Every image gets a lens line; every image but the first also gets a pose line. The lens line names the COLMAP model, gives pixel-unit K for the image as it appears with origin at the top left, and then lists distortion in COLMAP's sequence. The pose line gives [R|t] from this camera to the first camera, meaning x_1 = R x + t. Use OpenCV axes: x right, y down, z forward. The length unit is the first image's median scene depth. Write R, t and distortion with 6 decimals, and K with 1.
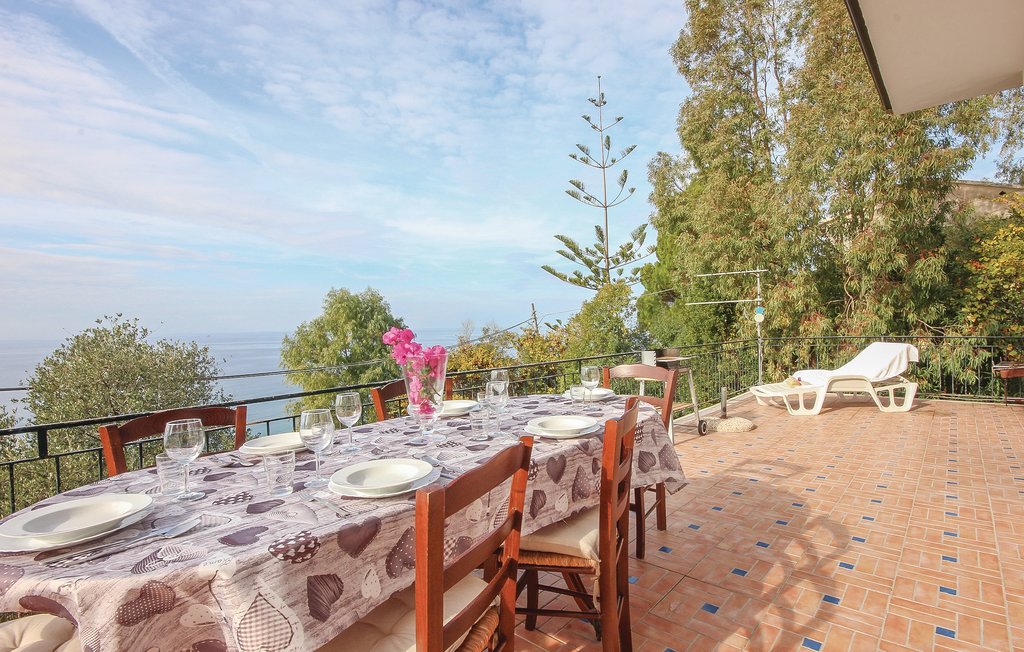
lens RADIAL K [[502.2, 0, 512.0], [0, 502.2, 326.0], [0, 0, 1]] dist [-0.003338, -0.000355]
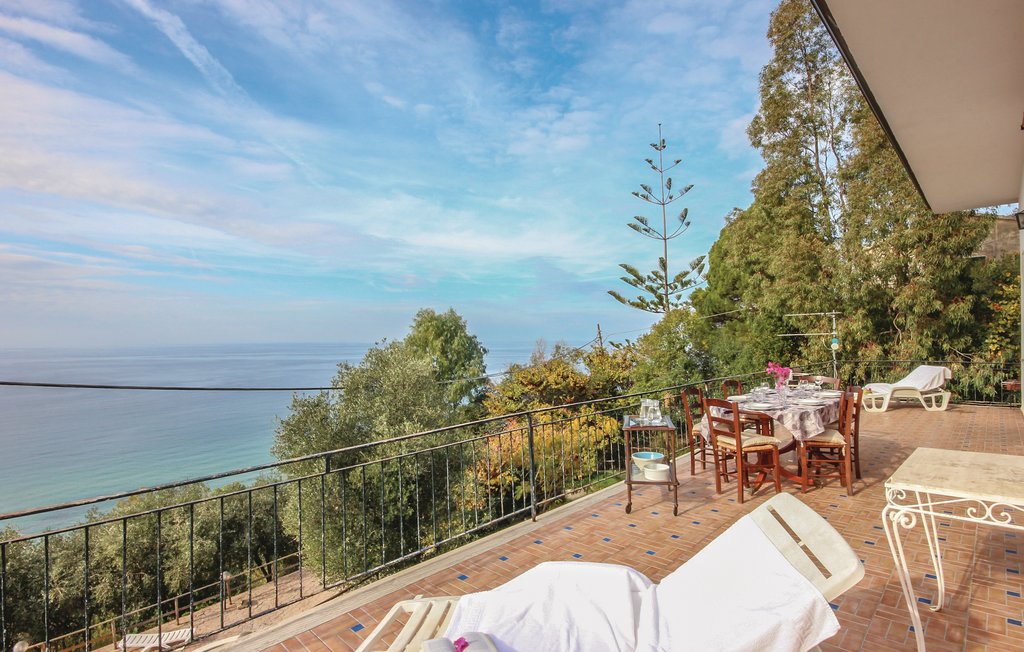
lens RADIAL K [[489.7, 0, 530.0], [0, 489.7, 328.8], [0, 0, 1]] dist [0.001371, -0.000712]
pose [[0.999468, 0.011323, -0.030597, -0.232105], [-0.012091, 0.999614, -0.025004, -0.015513], [0.030302, 0.025361, 0.999219, -0.290355]]
